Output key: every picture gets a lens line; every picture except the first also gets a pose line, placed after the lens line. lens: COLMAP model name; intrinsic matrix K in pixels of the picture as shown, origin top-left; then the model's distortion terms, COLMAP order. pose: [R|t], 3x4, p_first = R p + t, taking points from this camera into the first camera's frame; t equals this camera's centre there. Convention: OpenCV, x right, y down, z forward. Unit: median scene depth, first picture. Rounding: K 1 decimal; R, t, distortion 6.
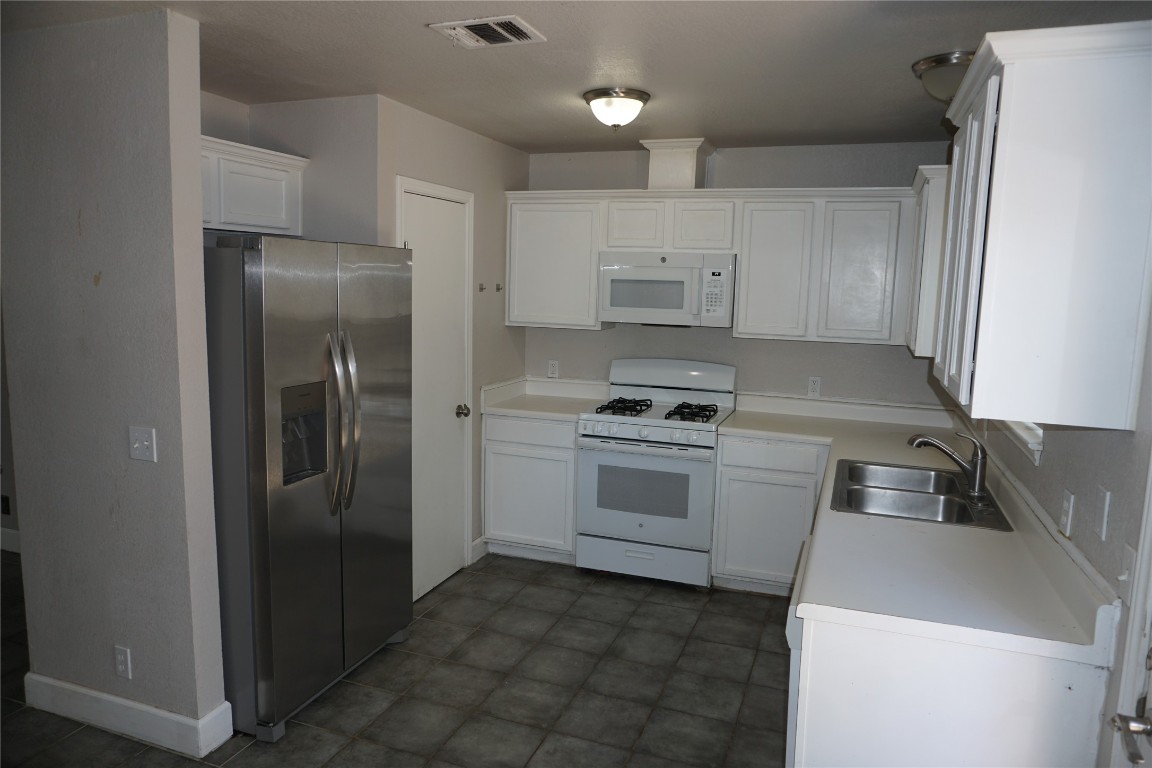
lens RADIAL K [[768.1, 0, 570.7], [0, 768.1, 380.9], [0, 0, 1]] dist [-0.045623, 0.028869]
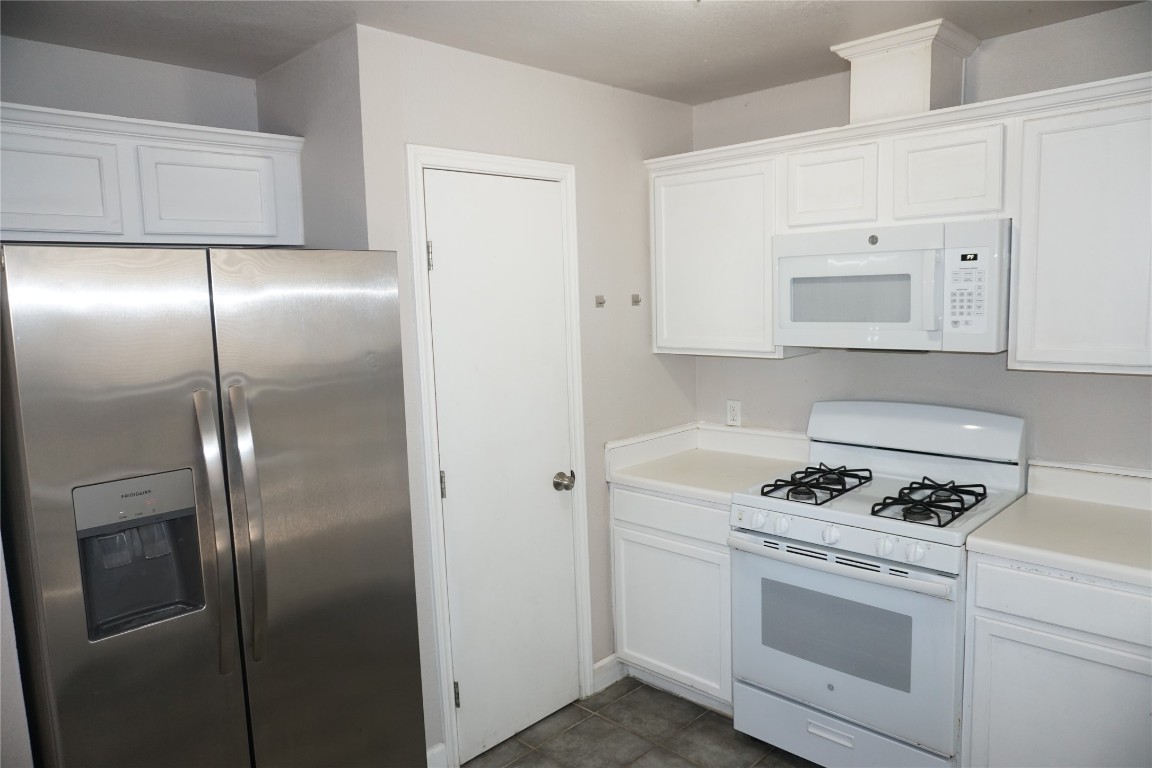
lens RADIAL K [[768.1, 0, 570.9], [0, 768.1, 383.4], [0, 0, 1]] dist [-0.045623, 0.028869]
pose [[0.909165, -0.005039, -0.416406, 0.169103], [0.000456, 0.999938, -0.011105, -0.045315], [0.416437, 0.009907, 0.909111, 0.409345]]
